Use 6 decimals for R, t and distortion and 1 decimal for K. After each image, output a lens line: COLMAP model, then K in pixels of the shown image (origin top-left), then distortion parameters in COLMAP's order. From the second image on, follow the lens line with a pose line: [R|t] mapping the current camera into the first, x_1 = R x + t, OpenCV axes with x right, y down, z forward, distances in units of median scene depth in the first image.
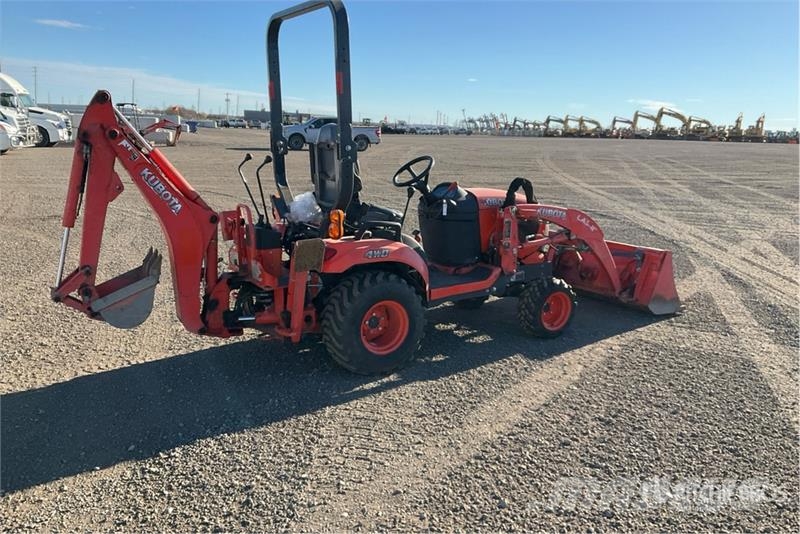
lens RADIAL K [[658.9, 0, 402.8], [0, 658.9, 269.8], [0, 0, 1]] dist [0.098069, -0.184723]
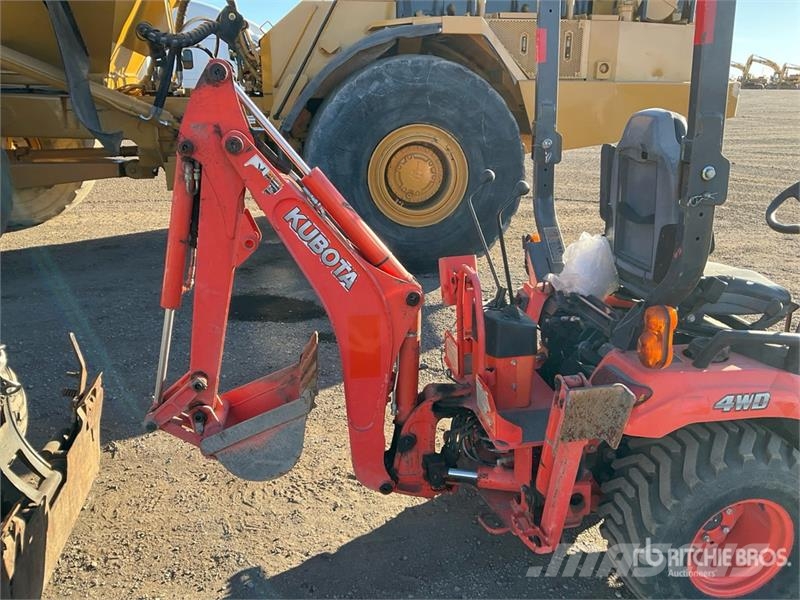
lens RADIAL K [[658.4, 0, 402.7], [0, 658.4, 301.8], [0, 0, 1]] dist [0.097227, -0.176357]
pose [[0.928137, 0.091413, -0.360840, -0.096107], [-0.055927, 0.992619, 0.107612, -0.125610], [0.368014, -0.079698, 0.926398, 0.481389]]
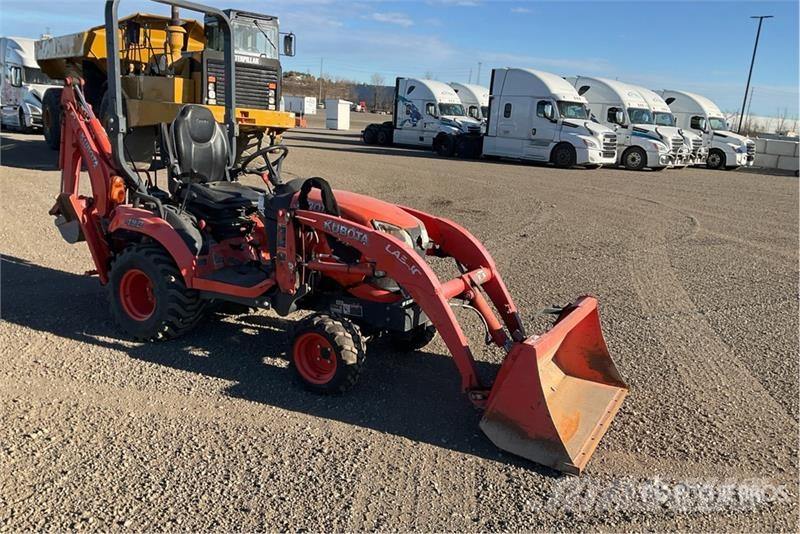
lens RADIAL K [[658.9, 0, 402.8], [0, 658.9, 269.8], [0, 0, 1]] dist [0.098069, -0.184723]
pose [[0.478753, 0.206621, -0.853290, 1.068273], [-0.242998, 0.965128, 0.097364, -0.156917], [0.843652, 0.160734, 0.512266, 0.807220]]
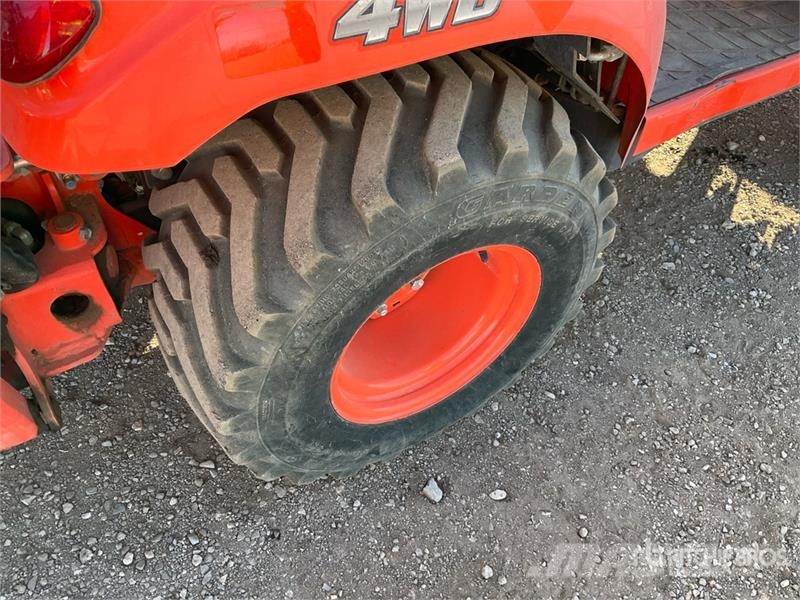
lens RADIAL K [[648.2, 0, 400.7], [0, 648.2, 318.2], [0, 0, 1]] dist [0.063477, -0.114439]
pose [[0.999160, 0.034026, 0.022830, -0.045426], [-0.040769, 0.769698, 0.637105, -0.057403], [0.004106, -0.637501, 0.770439, 0.835901]]
